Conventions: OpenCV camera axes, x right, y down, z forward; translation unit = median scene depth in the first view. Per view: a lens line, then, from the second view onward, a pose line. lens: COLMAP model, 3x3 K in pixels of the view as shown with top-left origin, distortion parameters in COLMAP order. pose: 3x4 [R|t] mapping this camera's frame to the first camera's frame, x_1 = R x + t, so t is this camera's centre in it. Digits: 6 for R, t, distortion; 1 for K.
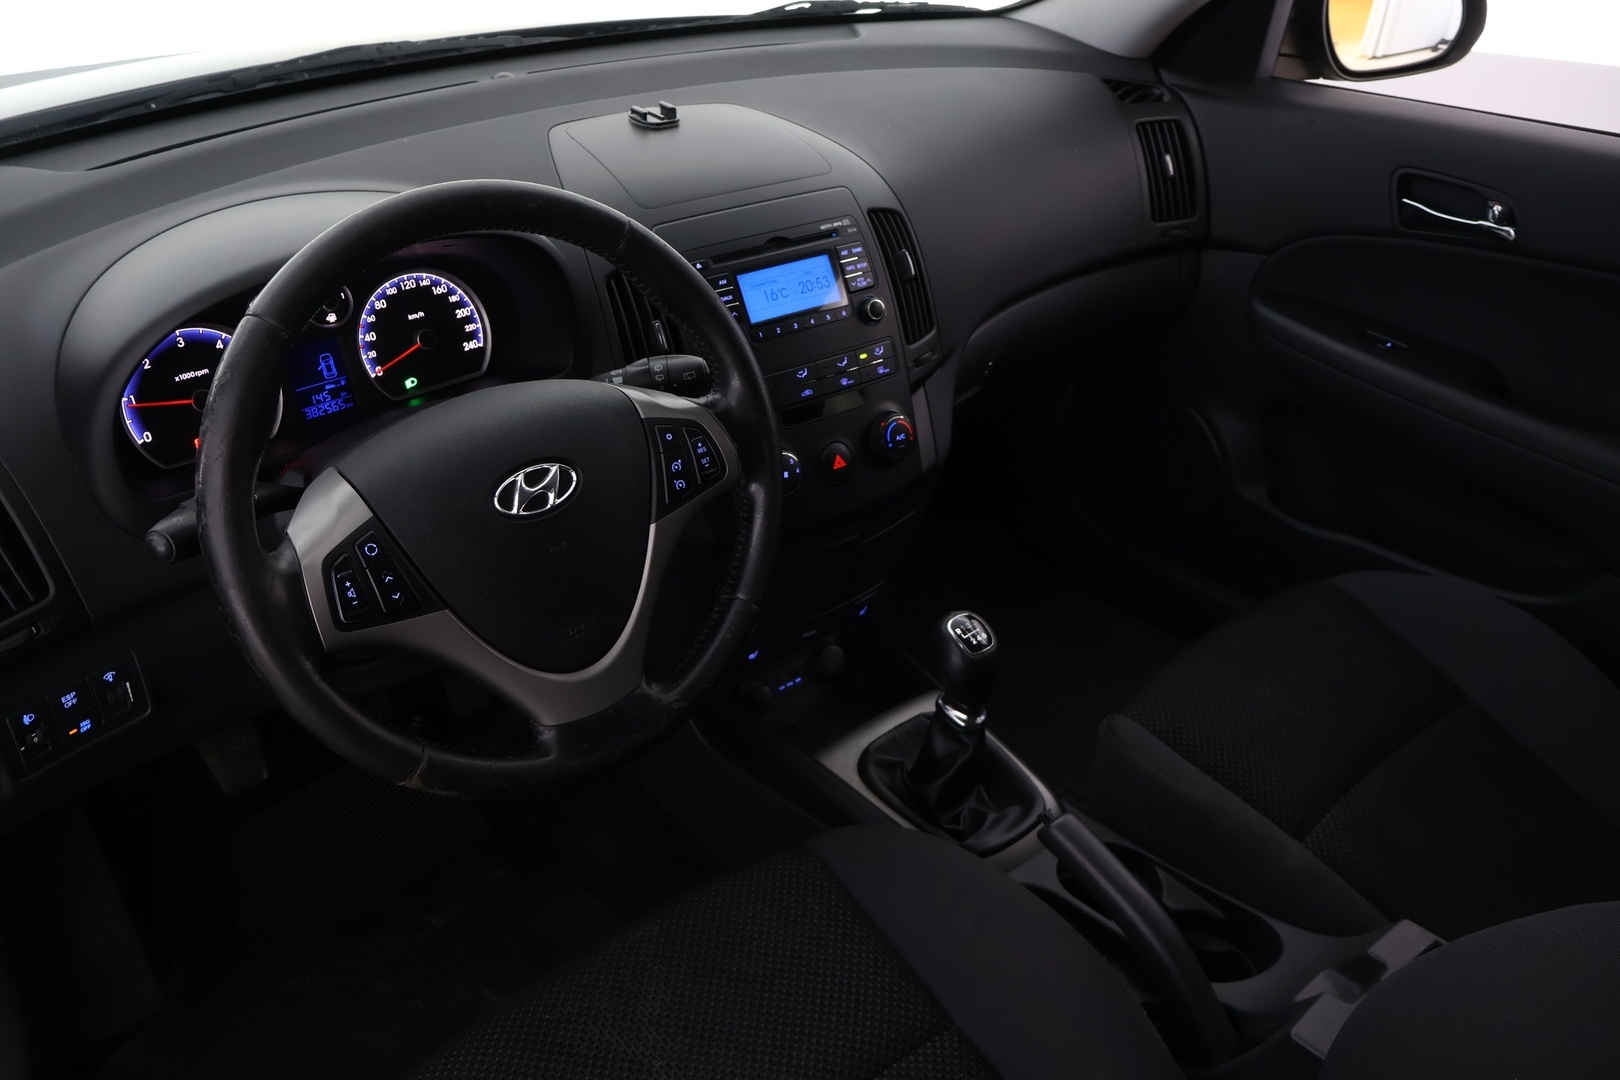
lens RADIAL K [[1356.0, 0, 807.2], [0, 1356.0, 544.4], [0, 0, 1]] dist [-0.009510, 0.007092]
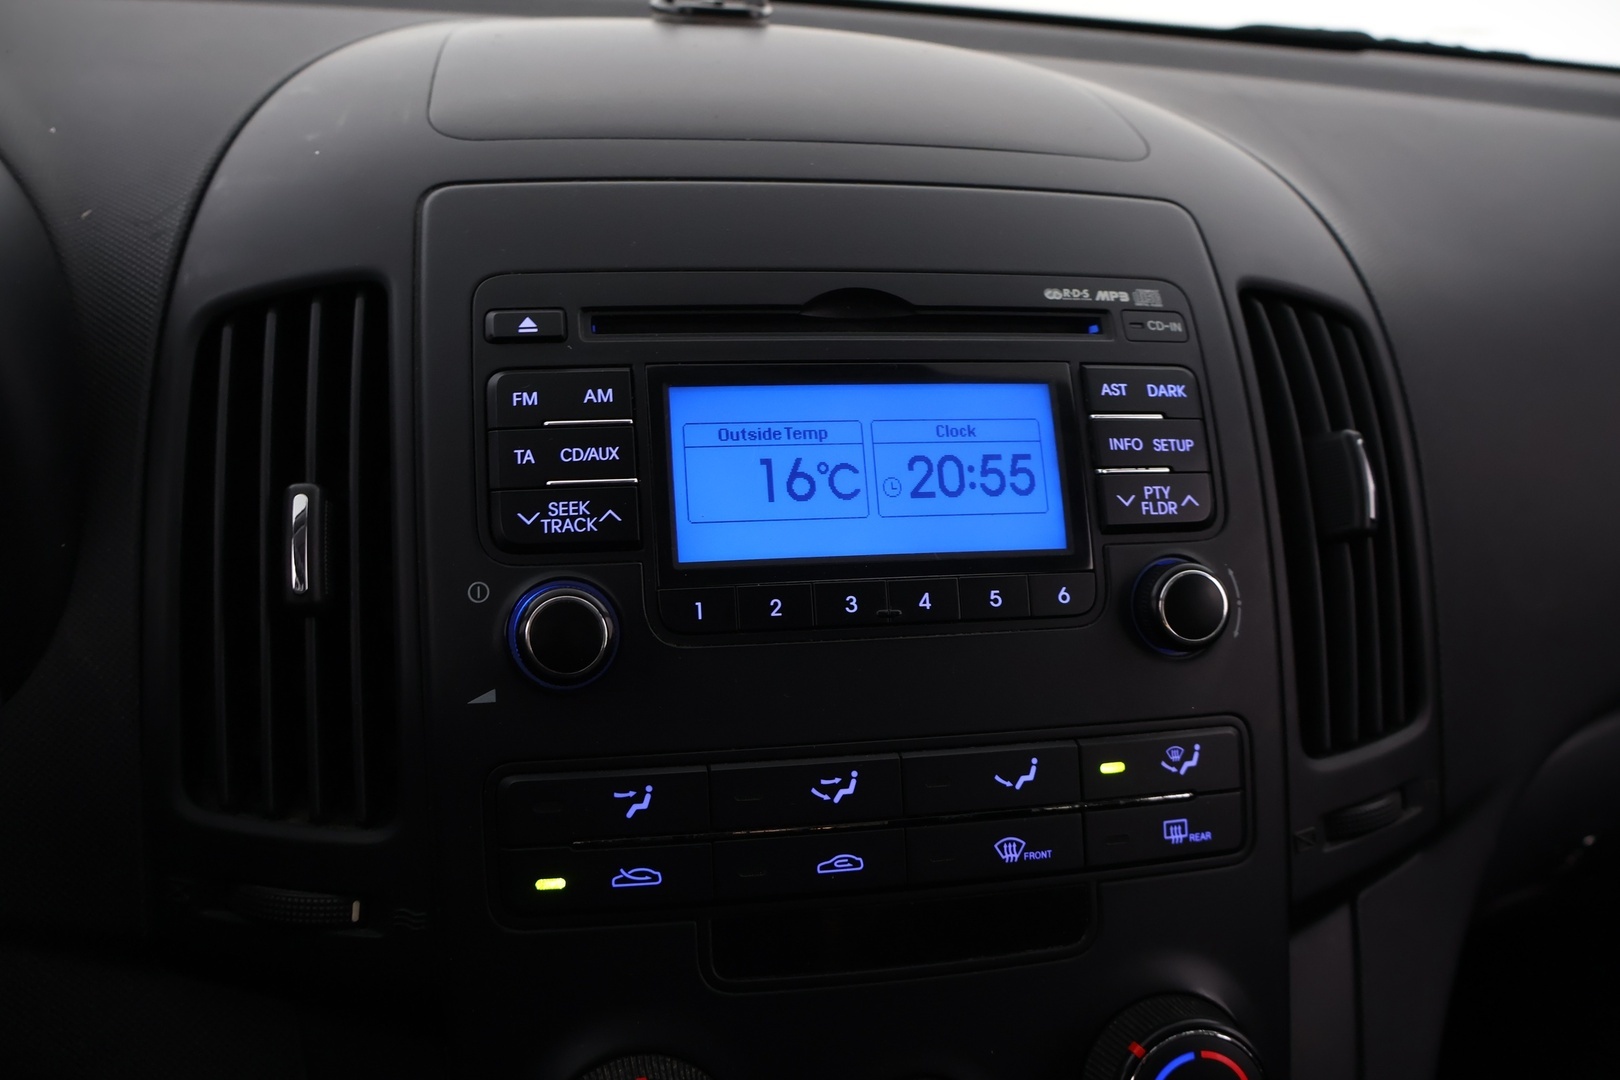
lens RADIAL K [[1356.0, 0, 800.7], [0, 1356.0, 546.7], [0, 0, 1]] dist [-0.009510, 0.007092]
pose [[0.920320, 0.166326, -0.354043, 0.071491], [-0.236007, 0.957902, -0.163475, -0.121549], [0.311949, 0.234006, 0.920831, 0.720498]]
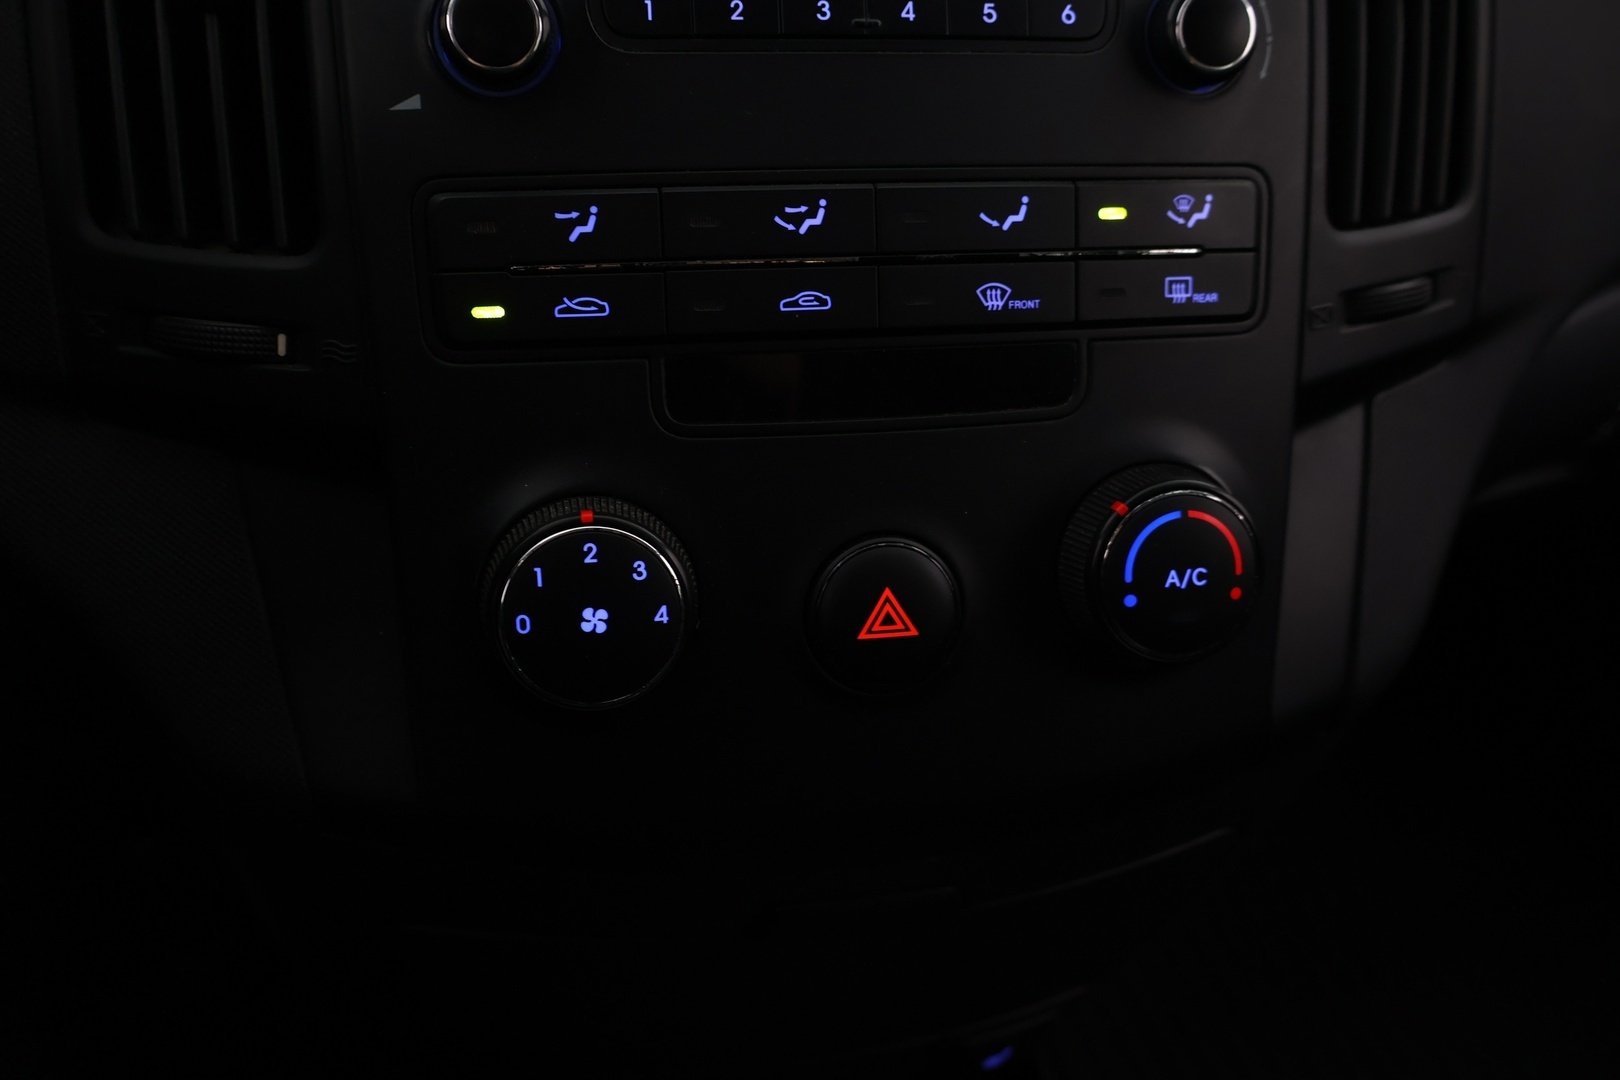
lens RADIAL K [[1356.0, 0, 809.3], [0, 1356.0, 542.4], [0, 0, 1]] dist [-0.009510, 0.007092]
pose [[0.910289, 0.250458, -0.329614, 0.085448], [-0.250510, 0.967156, 0.043067, -0.078990], [0.329575, 0.043368, 0.943133, 0.753014]]
